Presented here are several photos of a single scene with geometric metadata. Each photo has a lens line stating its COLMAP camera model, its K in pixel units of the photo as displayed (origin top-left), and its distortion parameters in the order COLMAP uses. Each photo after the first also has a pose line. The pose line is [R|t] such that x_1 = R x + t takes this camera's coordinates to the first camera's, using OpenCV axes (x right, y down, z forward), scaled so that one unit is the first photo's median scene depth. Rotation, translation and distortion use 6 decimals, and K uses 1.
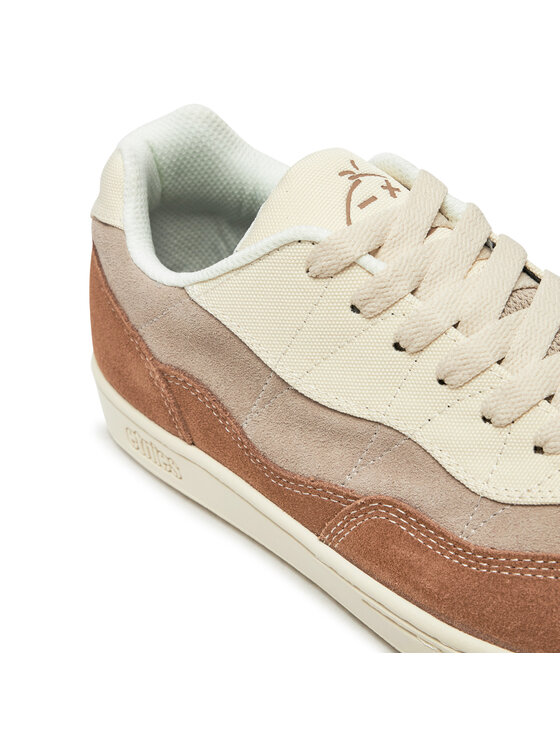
lens RADIAL K [[1685.7, 0, 280.0], [0, 1685.7, 373.0], [0, 0, 1]] dist [0.011043, 0.160105]
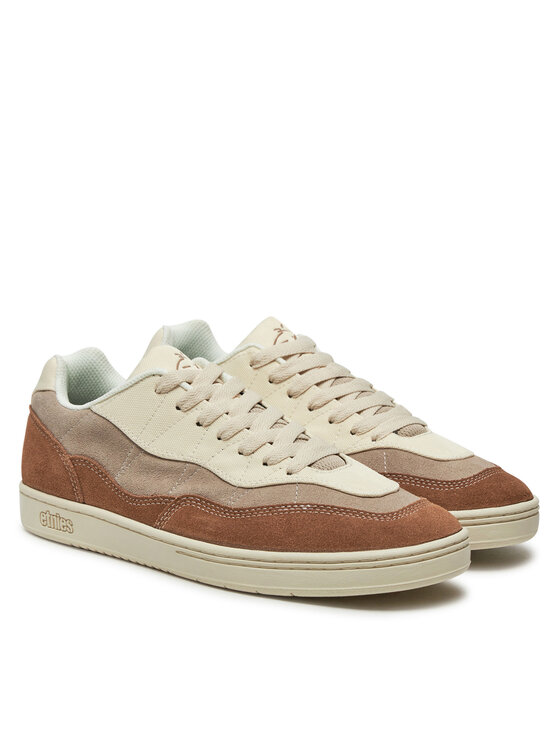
lens RADIAL K [[1957.0, 0, 280.0], [0, 1957.0, 373.0], [0, 0, 1]] dist [0.818685, 0.035321]
pose [[0.988674, 0.069634, 0.132947, -0.154594], [-0.007703, 0.908224, -0.418414, 0.927578], [-0.149881, 0.412651, 0.898474, -1.196247]]
